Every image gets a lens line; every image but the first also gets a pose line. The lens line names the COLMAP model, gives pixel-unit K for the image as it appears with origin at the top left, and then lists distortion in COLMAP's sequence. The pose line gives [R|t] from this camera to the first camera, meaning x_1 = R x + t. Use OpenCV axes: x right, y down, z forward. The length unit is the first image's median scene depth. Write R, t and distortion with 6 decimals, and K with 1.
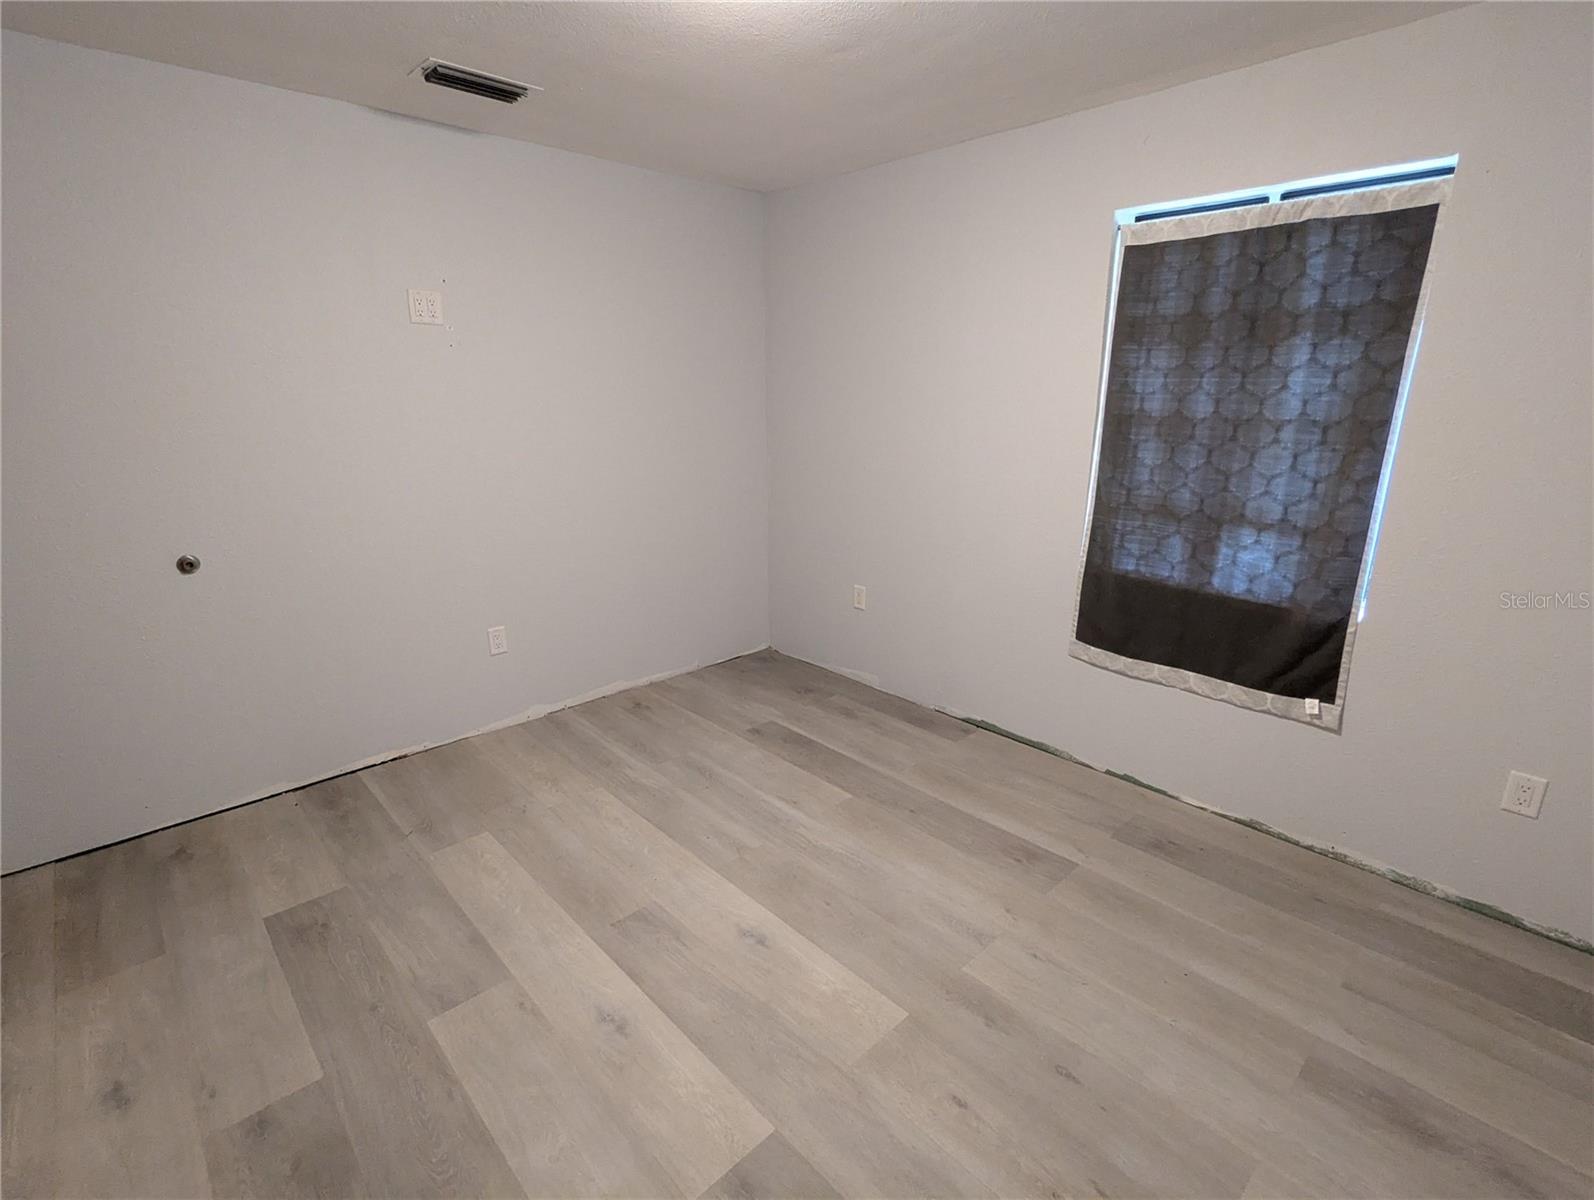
lens RADIAL K [[760.0, 0, 794.4], [0, 760.0, 594.1], [0, 0, 1]] dist [-0.004810, 0.002984]
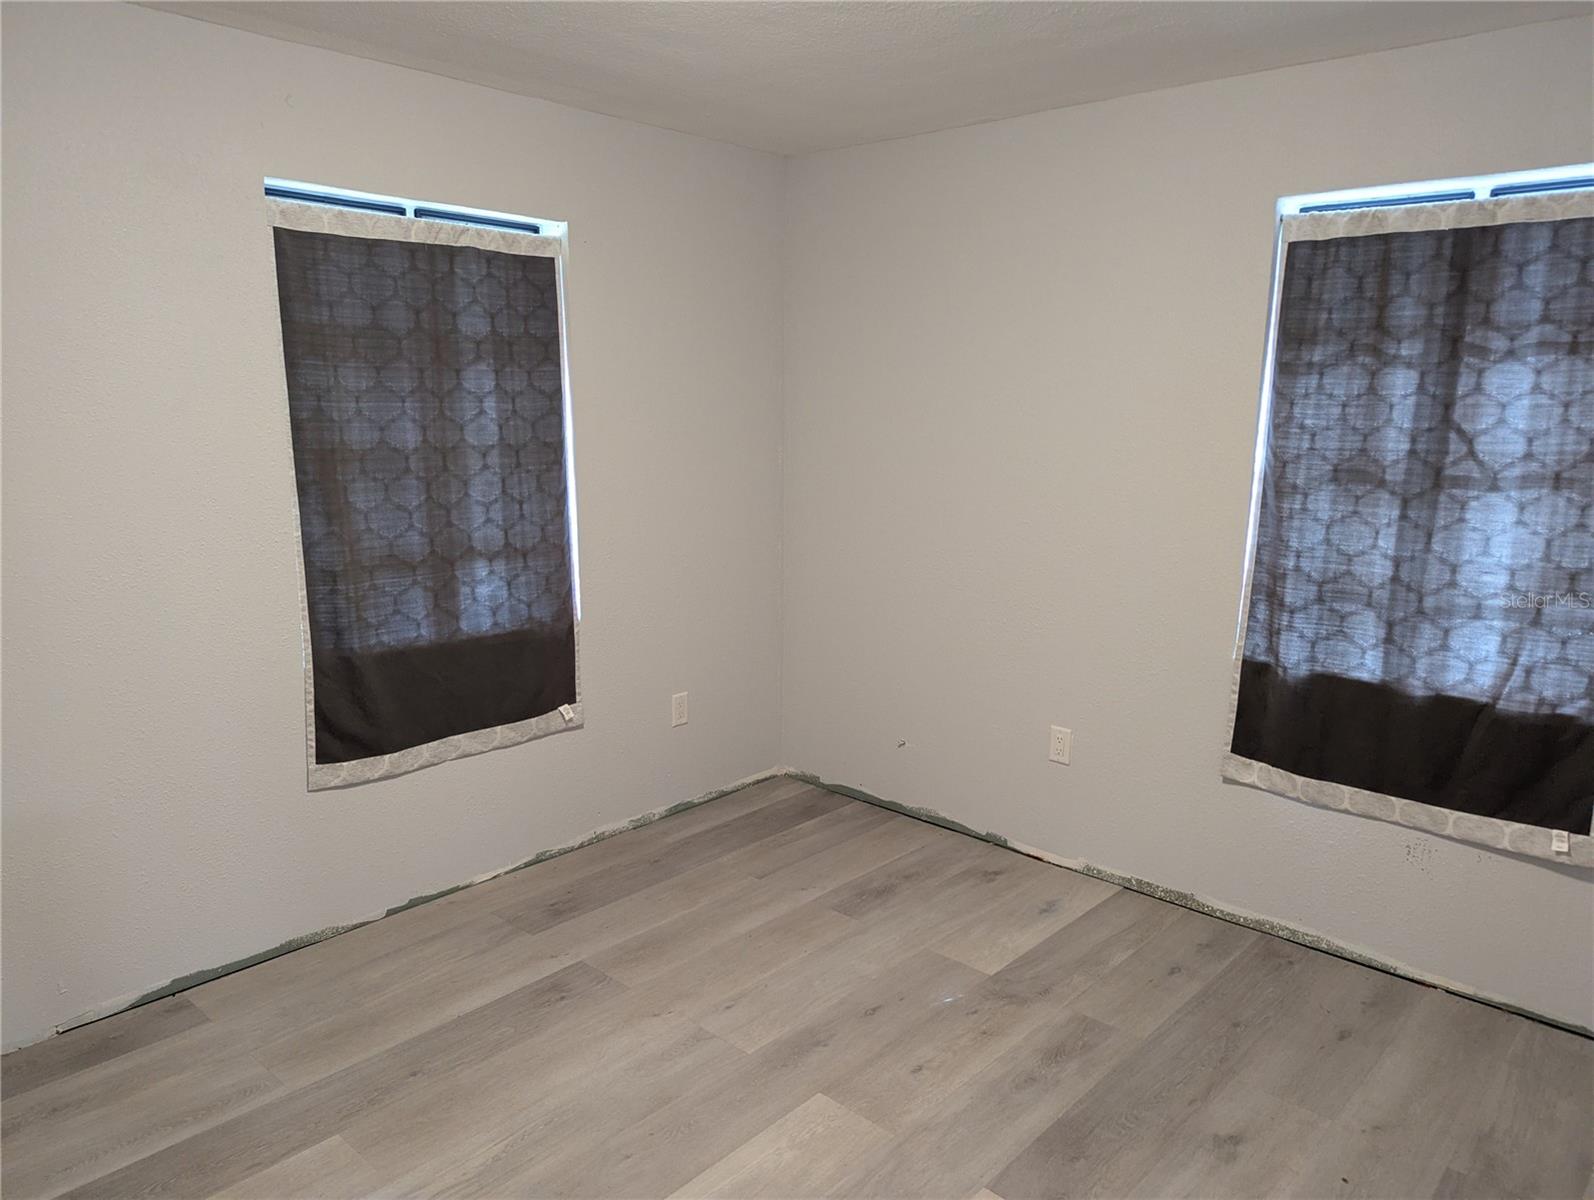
lens RADIAL K [[1117.5, 0, 798.0], [0, 1117.5, 602.8], [0, 0, 1]] dist [0.065491, -0.064550]
pose [[-0.076413, -0.183011, 0.980137, -0.796577], [0.261320, 0.944973, 0.196818, -0.206648], [-0.962223, 0.271169, -0.024384, 0.668010]]
